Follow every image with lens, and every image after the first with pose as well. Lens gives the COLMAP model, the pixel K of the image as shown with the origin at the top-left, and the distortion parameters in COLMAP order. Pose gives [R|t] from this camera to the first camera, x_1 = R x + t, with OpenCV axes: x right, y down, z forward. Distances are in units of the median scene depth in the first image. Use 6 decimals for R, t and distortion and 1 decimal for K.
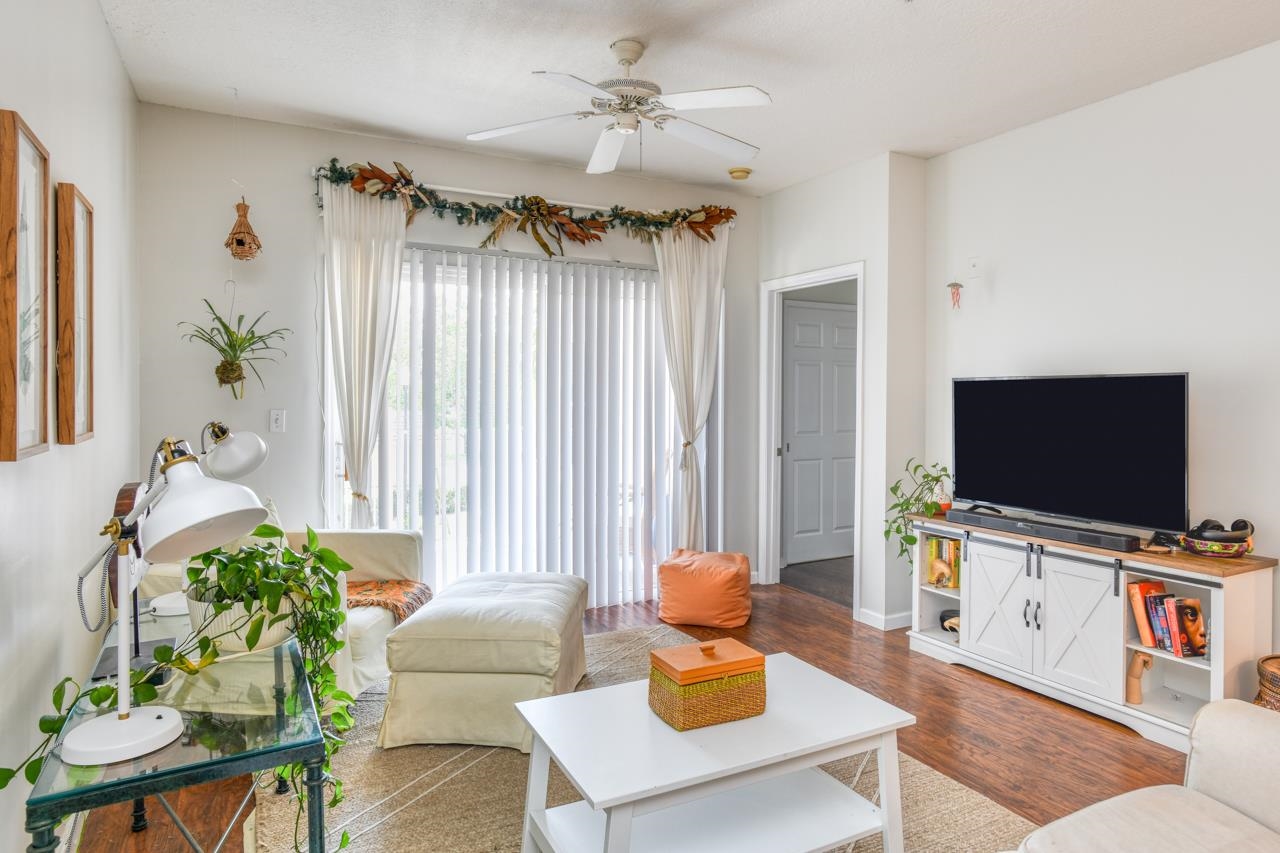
lens RADIAL K [[755.8, 0, 635.0], [0, 755.8, 418.8], [0, 0, 1]] dist [-0.002864, -0.000898]
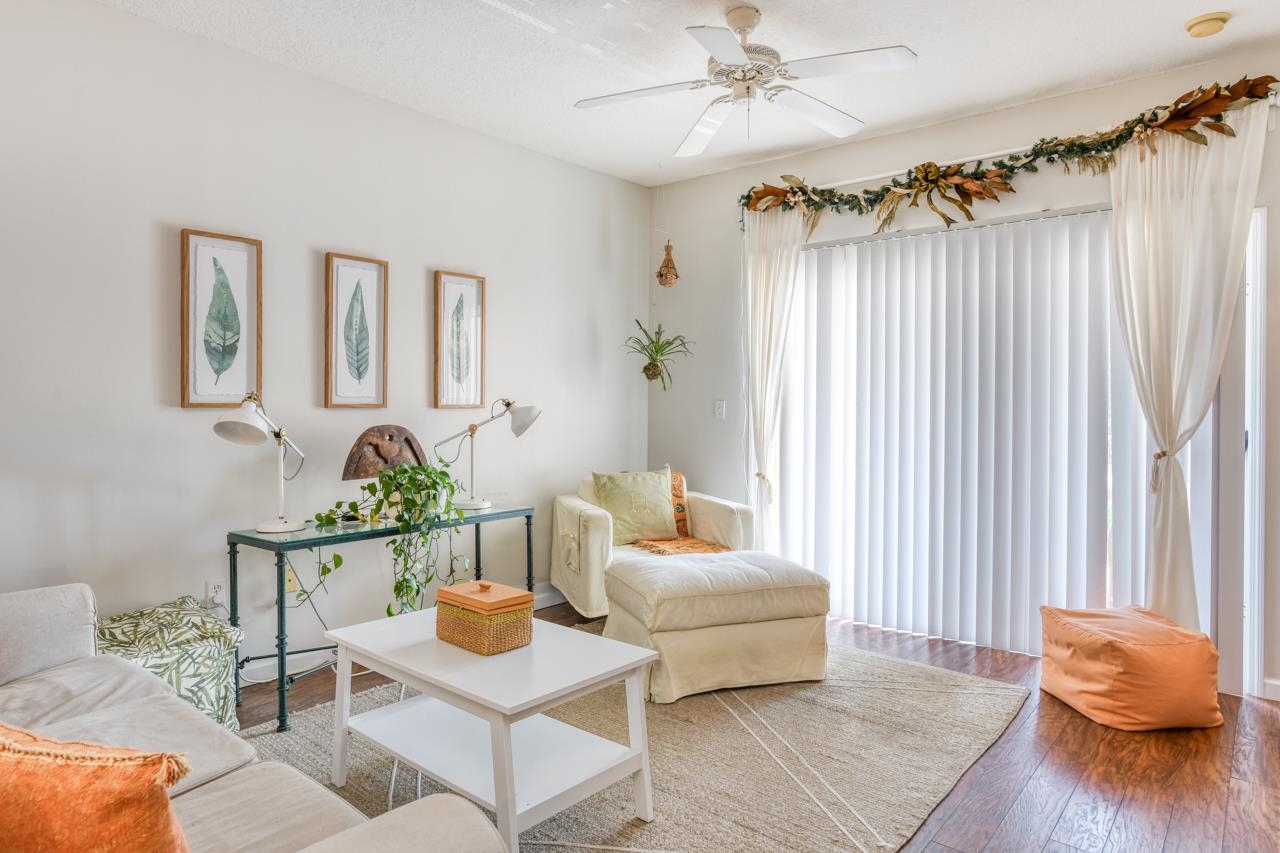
lens RADIAL K [[755.8, 0, 637.2], [0, 755.8, 418.2], [0, 0, 1]] dist [-0.002864, -0.000898]
pose [[0.393875, 0.017003, -0.919007, 0.568039], [-0.036168, 0.999341, 0.002988, 0.017631], [0.918452, 0.032062, 0.394231, 0.346691]]
